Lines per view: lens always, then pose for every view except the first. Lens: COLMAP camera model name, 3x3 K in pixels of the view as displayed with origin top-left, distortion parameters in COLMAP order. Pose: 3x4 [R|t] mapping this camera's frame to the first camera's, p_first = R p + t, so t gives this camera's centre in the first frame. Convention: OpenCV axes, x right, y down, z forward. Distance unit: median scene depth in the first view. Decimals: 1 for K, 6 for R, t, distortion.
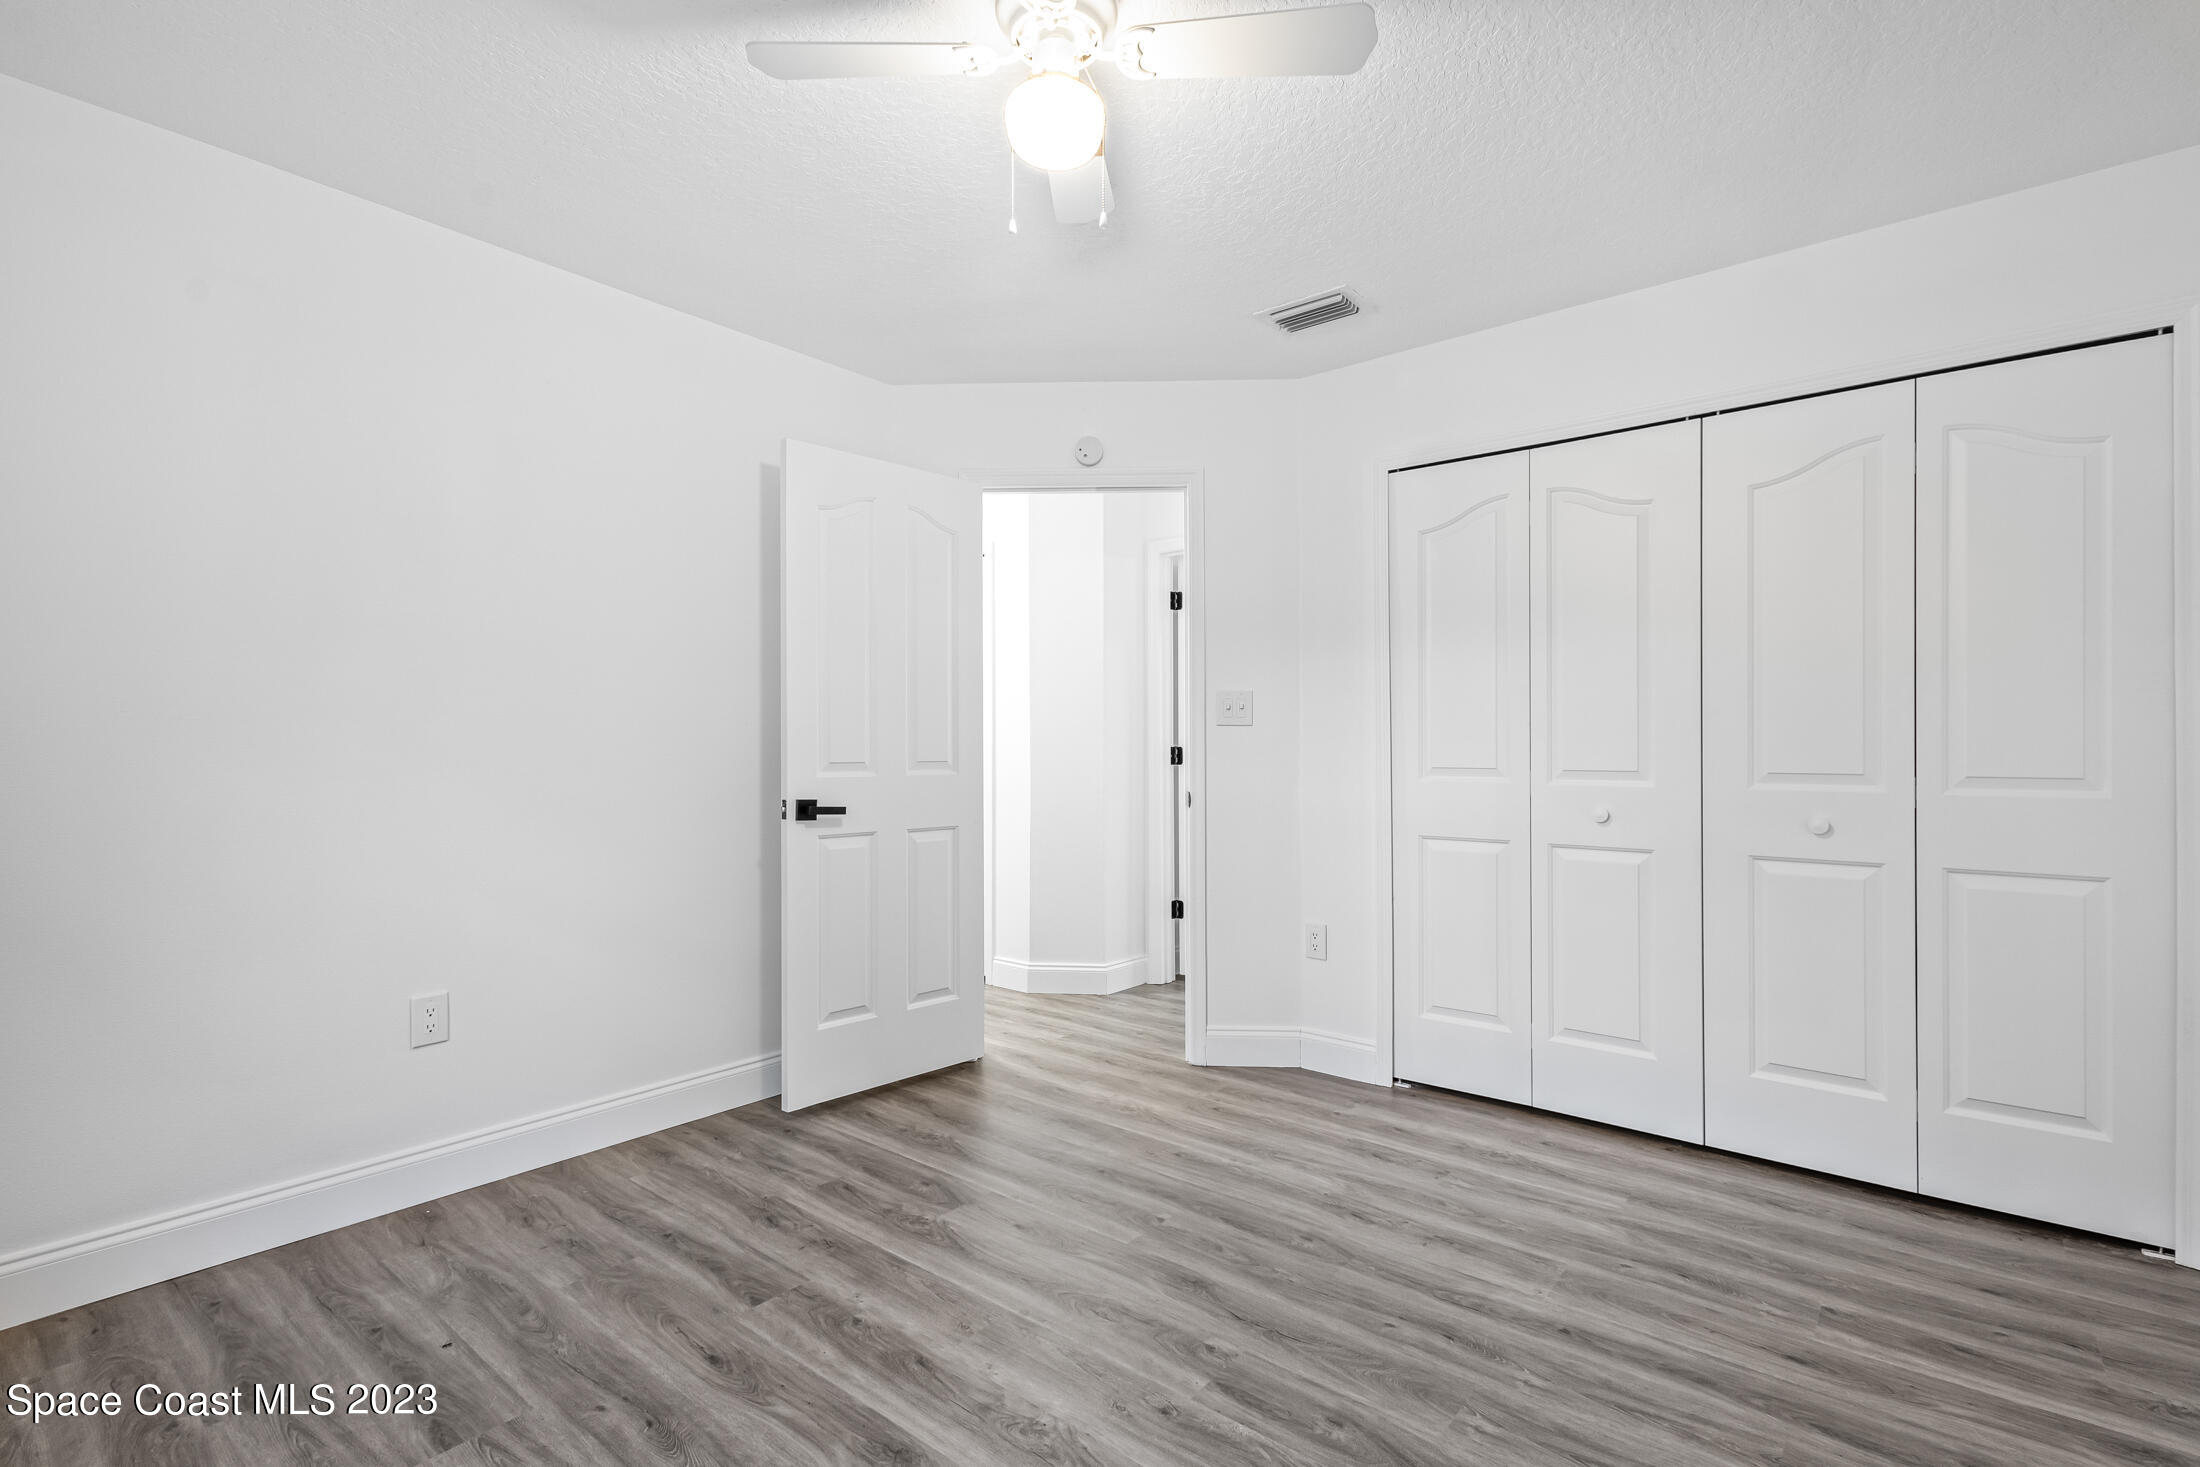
lens RADIAL K [[1014.3, 0, 1100.0], [0, 1014.3, 733.5], [0, 0, 1]] dist [0.000018, -0.000080]
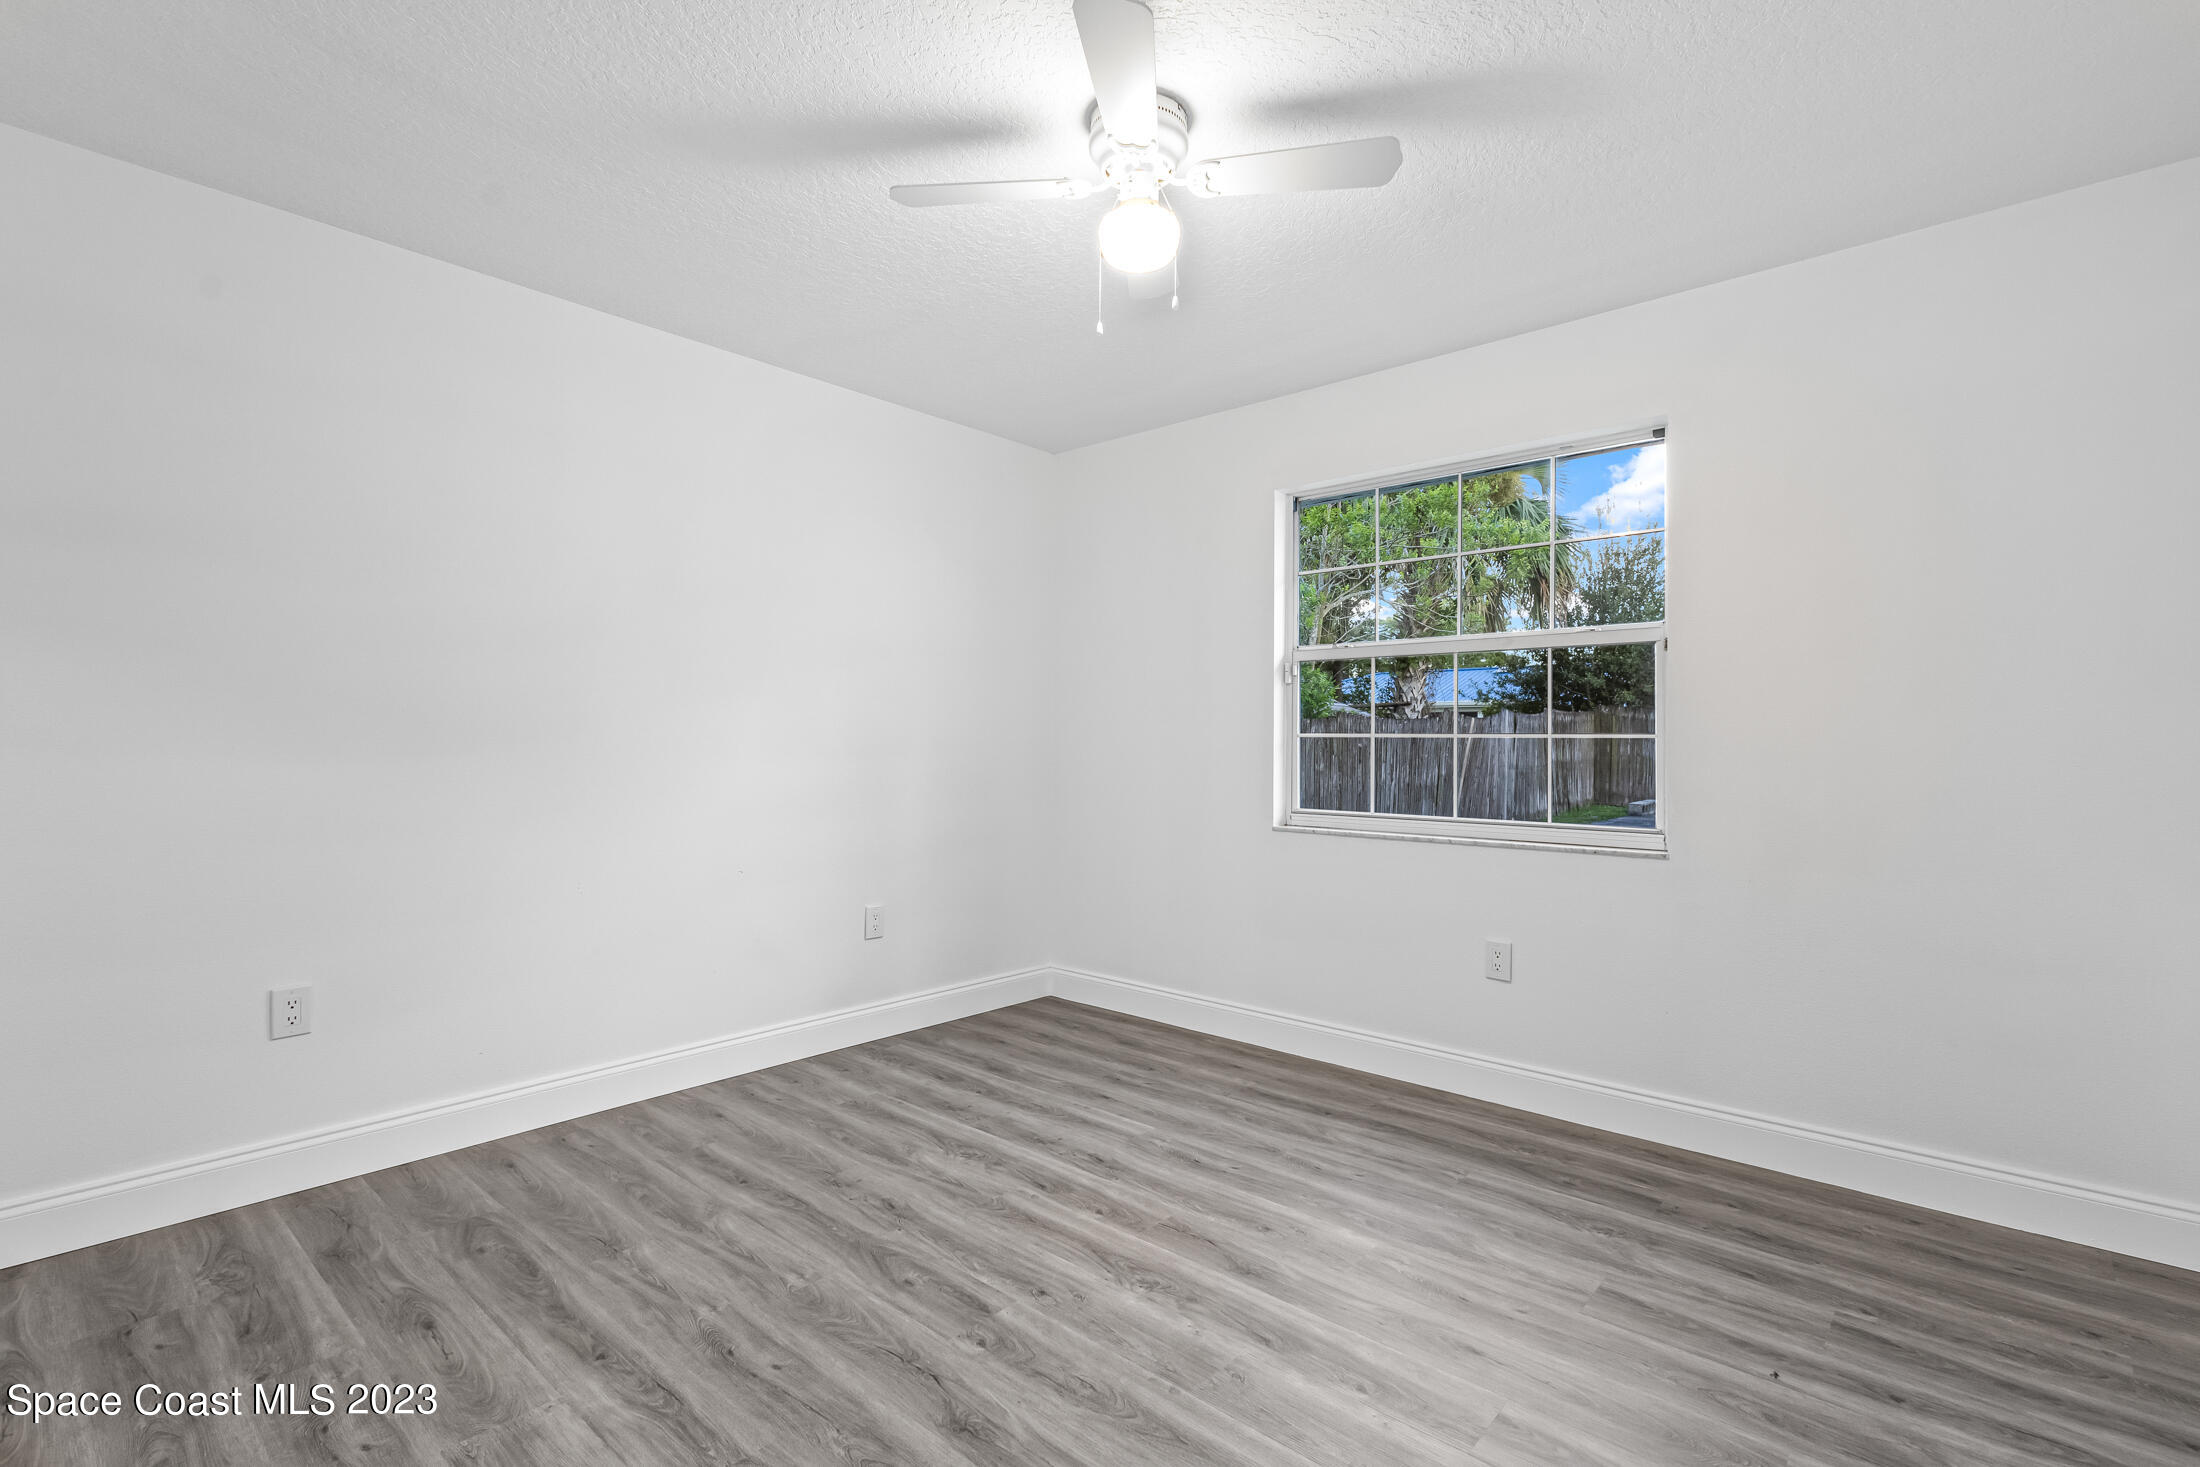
lens RADIAL K [[1014.3, 0, 1100.0], [0, 1014.3, 733.5], [0, 0, 1]] dist [0.000018, -0.000080]
pose [[-0.999267, -0.005583, 0.037865, -0.043289], [-0.006462, 0.999712, -0.023129, 0.025739], [-0.037725, -0.023356, -0.999015, 2.031619]]
